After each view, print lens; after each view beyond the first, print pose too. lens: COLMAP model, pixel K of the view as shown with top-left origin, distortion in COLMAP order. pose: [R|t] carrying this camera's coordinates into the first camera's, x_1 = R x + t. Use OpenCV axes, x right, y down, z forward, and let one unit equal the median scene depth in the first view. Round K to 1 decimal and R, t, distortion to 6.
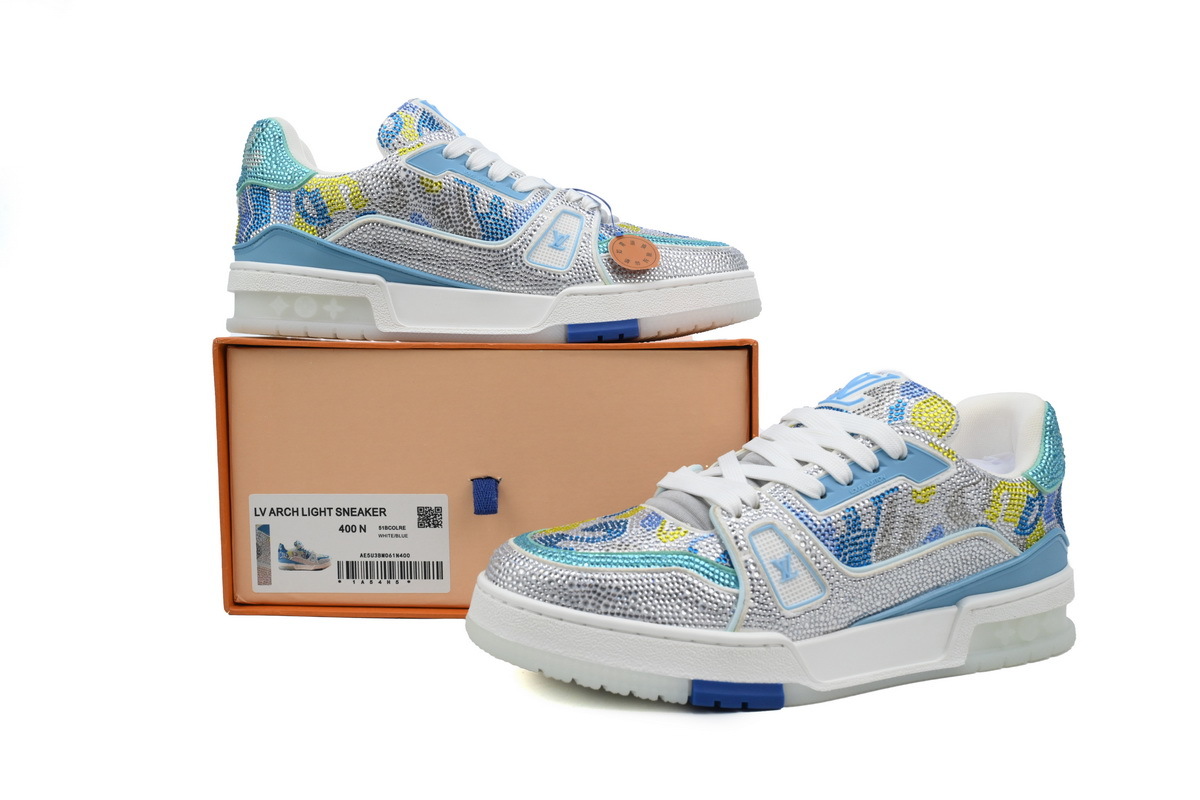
lens RADIAL K [[998.2, 0, 599.4], [0, 998.2, 405.6], [0, 0, 1]] dist [-0.027896, 0.002624]
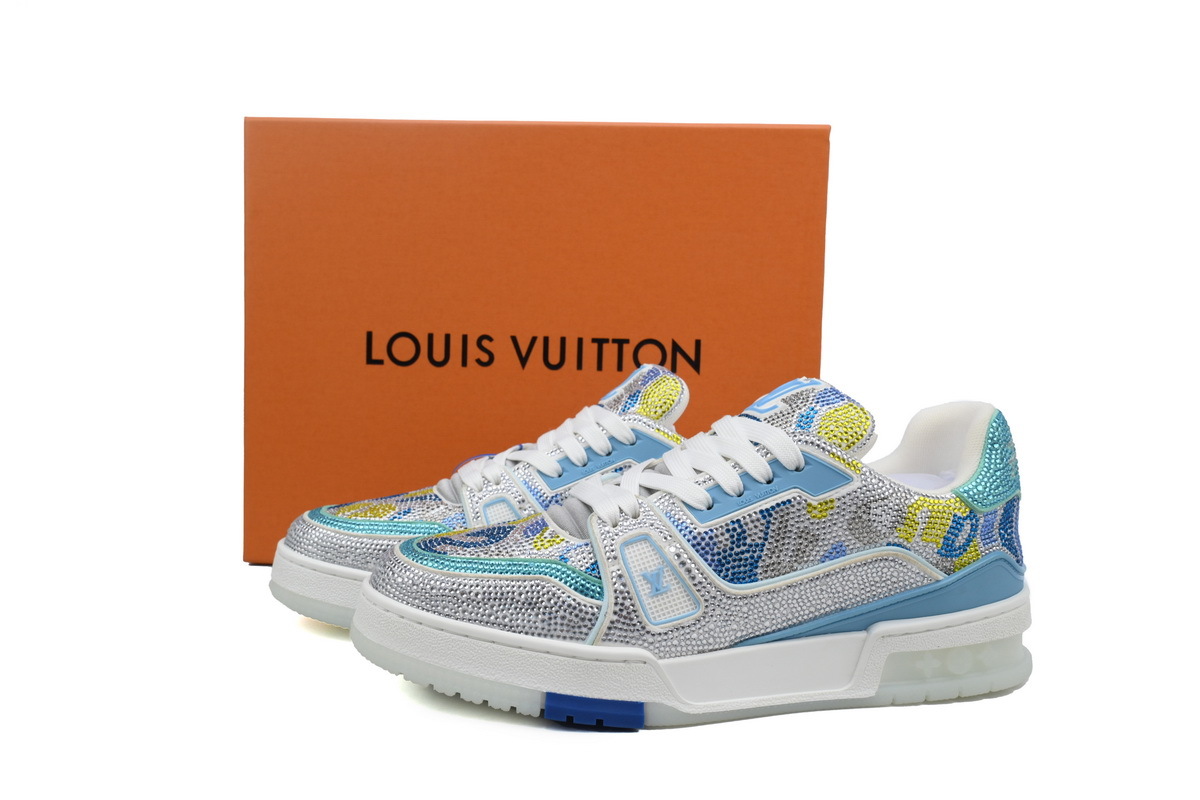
lens RADIAL K [[998.2, 0, 594.8], [0, 998.2, 401.2], [0, 0, 1]] dist [-0.027896, 0.002624]
pose [[0.984309, 0.010594, -0.176132, 0.286114], [-0.012818, 0.999852, -0.011494, 0.002025], [0.175985, 0.013571, 0.984299, 0.045793]]
